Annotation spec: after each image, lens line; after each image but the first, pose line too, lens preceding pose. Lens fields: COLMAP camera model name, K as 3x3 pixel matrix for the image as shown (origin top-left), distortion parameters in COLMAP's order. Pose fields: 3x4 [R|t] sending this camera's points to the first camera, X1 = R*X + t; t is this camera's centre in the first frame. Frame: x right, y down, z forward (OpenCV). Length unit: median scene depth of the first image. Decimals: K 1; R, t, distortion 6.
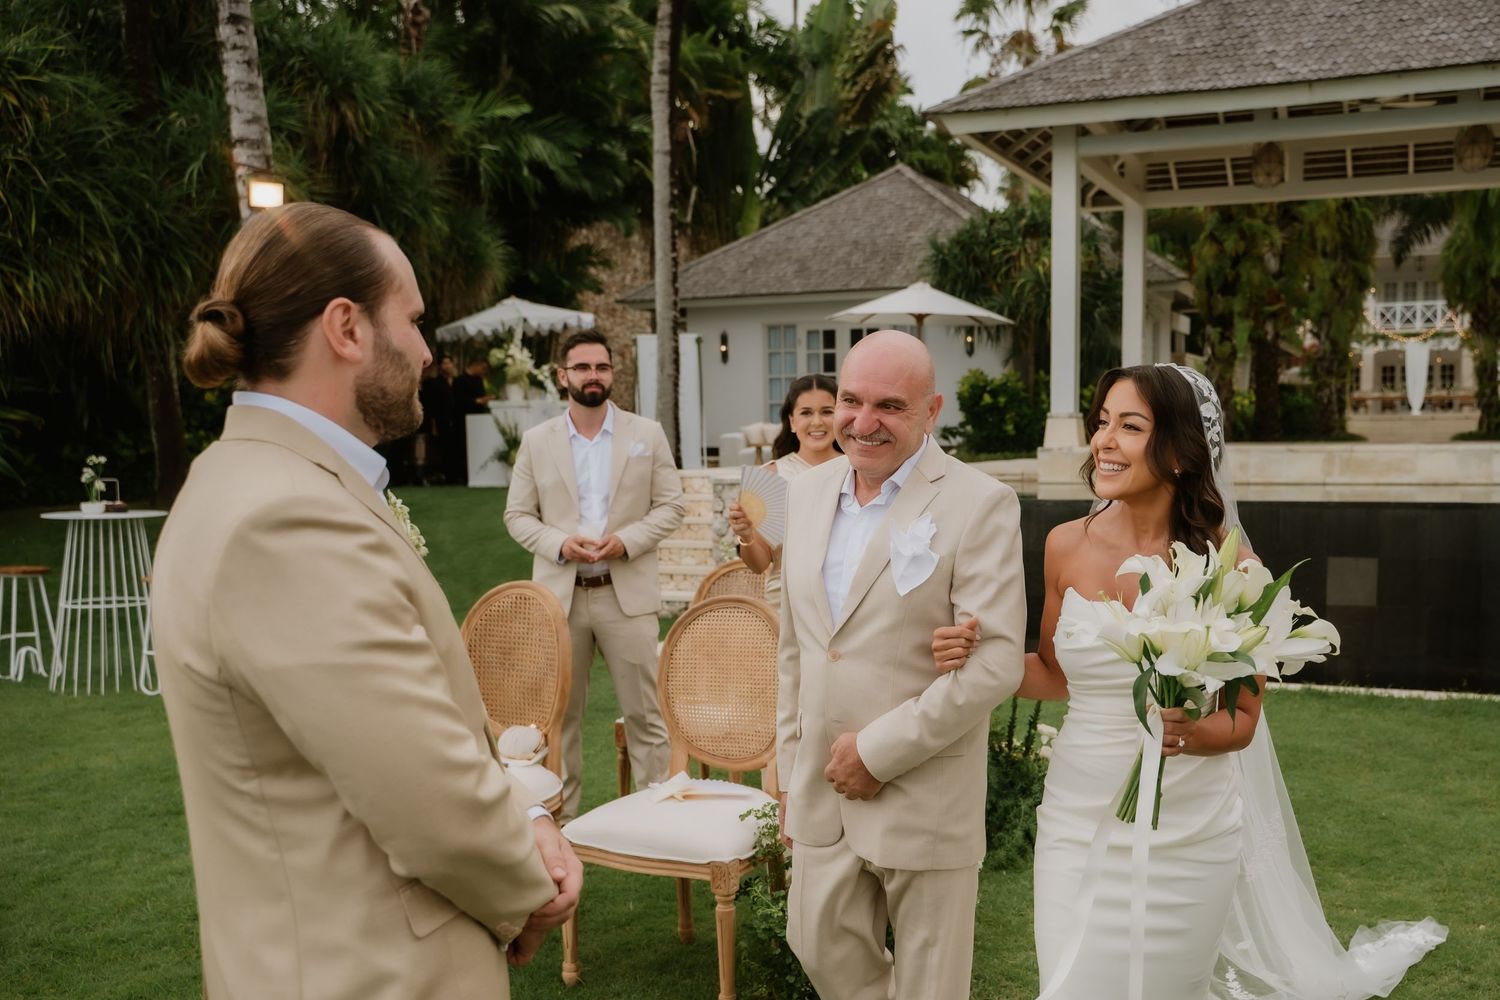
lens RADIAL K [[1417.6, 0, 881.9], [0, 1417.6, 571.6], [0, 0, 1]] dist [0.005131, 0.000000]
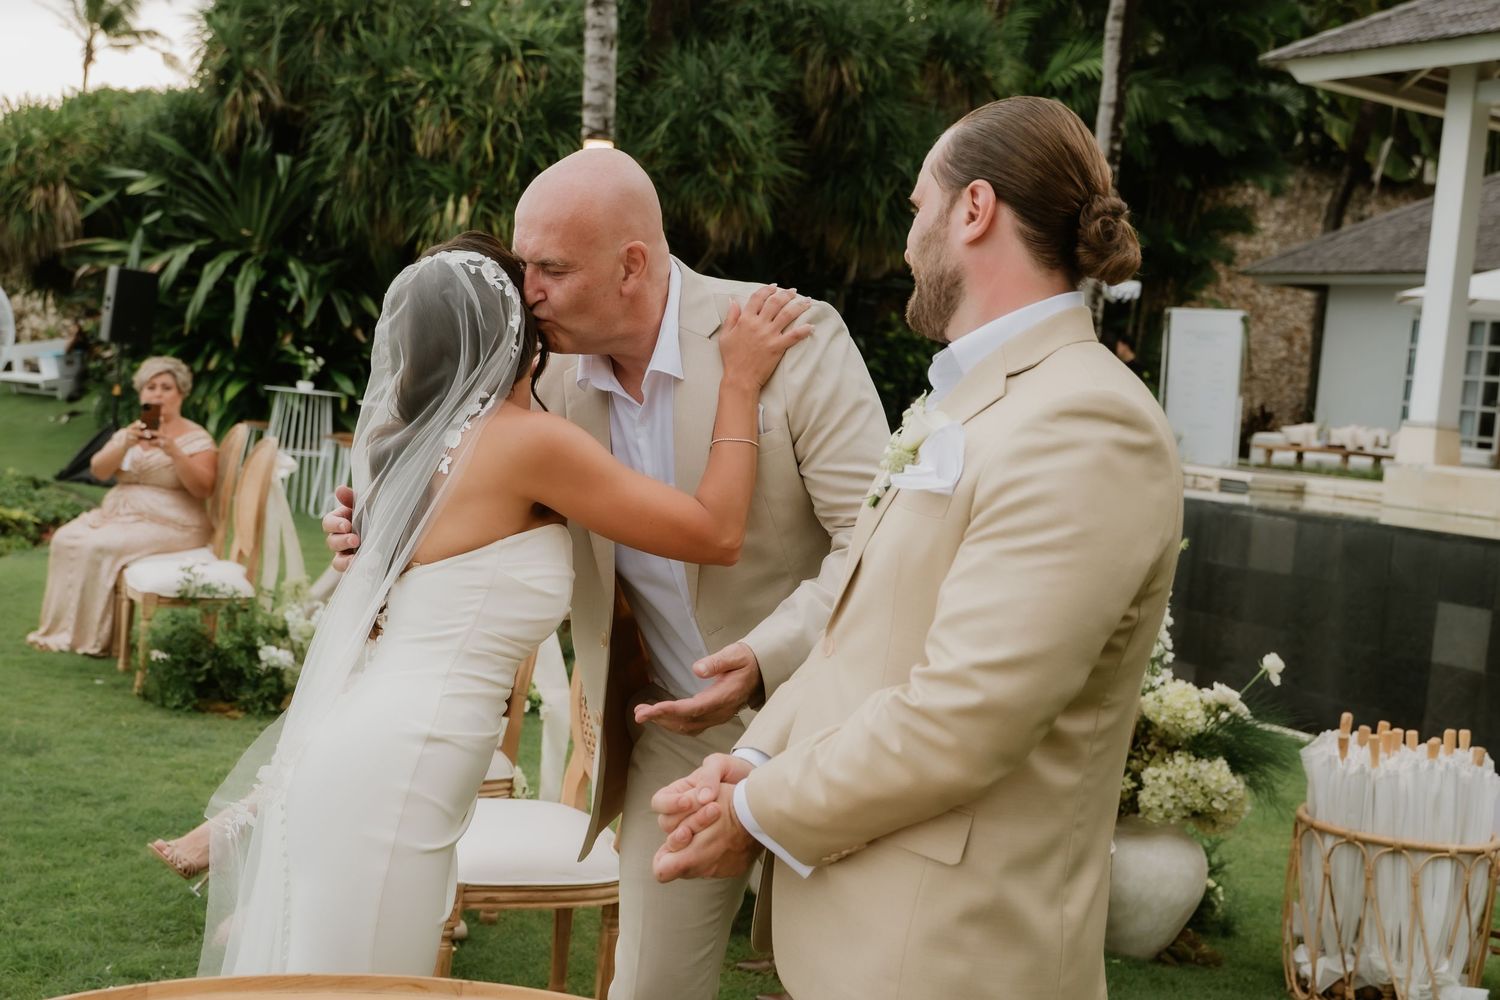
lens RADIAL K [[1812.1, 0, 648.1], [0, 1812.1, 431.2], [0, 0, 1]] dist [0.007387, 0.000000]
pose [[0.766429, 0.100543, -0.634412, 0.449814], [-0.164763, 0.985401, -0.042881, 0.009196], [0.620838, 0.137393, 0.771805, -0.054761]]
